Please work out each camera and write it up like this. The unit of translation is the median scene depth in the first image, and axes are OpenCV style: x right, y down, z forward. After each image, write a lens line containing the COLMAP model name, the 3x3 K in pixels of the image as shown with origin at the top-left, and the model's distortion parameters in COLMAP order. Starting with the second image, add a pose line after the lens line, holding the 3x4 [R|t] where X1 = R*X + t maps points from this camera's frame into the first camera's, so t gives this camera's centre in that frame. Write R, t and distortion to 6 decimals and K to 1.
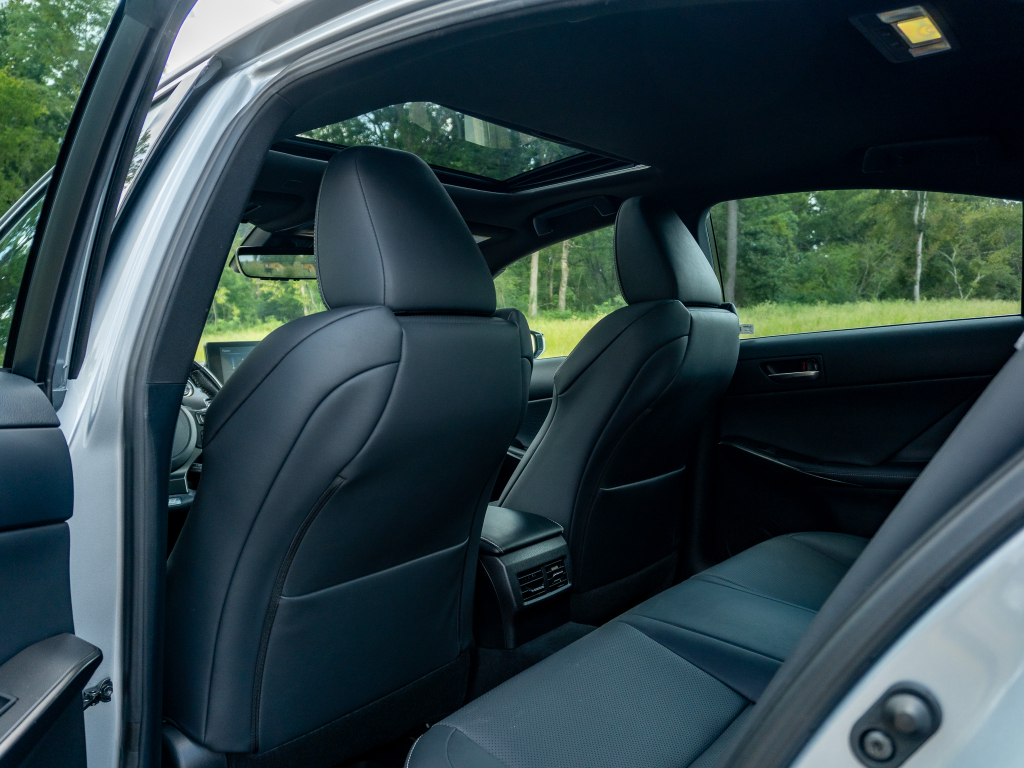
lens RADIAL K [[849.6, 0, 512.0], [0, 849.6, 384.0], [0, 0, 1]] dist [-0.059103, -0.000985]
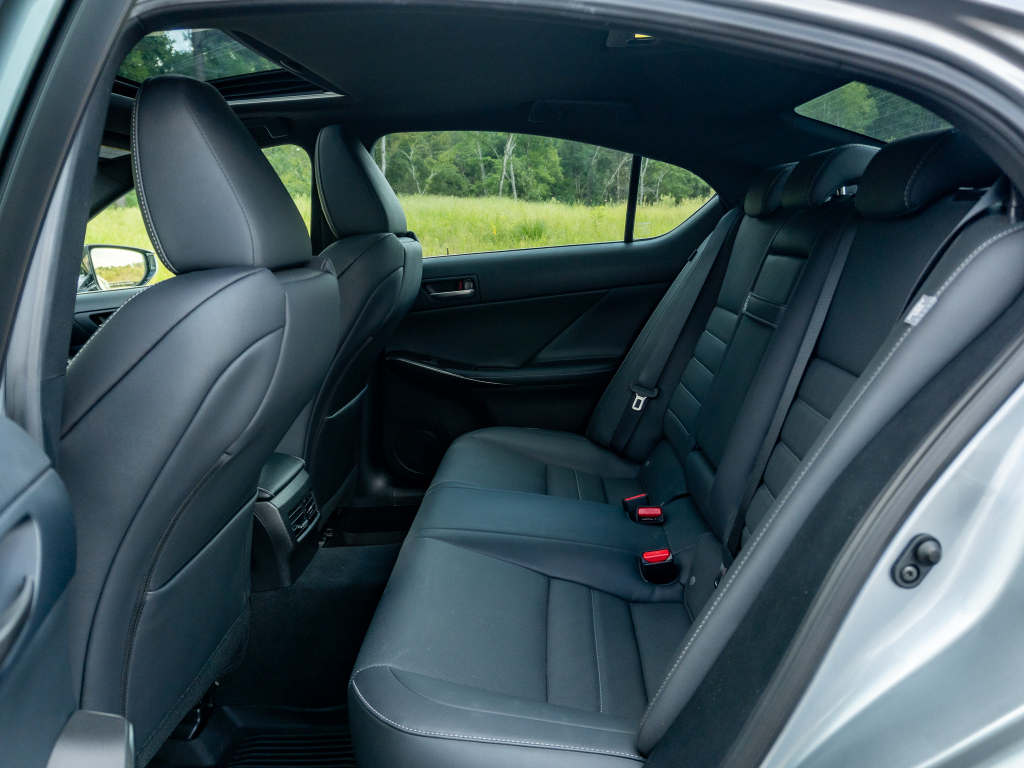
lens RADIAL K [[849.6, 0, 512.0], [0, 849.6, 384.0], [0, 0, 1]] dist [-0.059103, -0.000985]
pose [[0.789507, -0.111447, 0.603538, -0.301784], [0.027208, 0.988764, 0.146989, -0.055913], [-0.613138, -0.099628, 0.783668, 0.050894]]
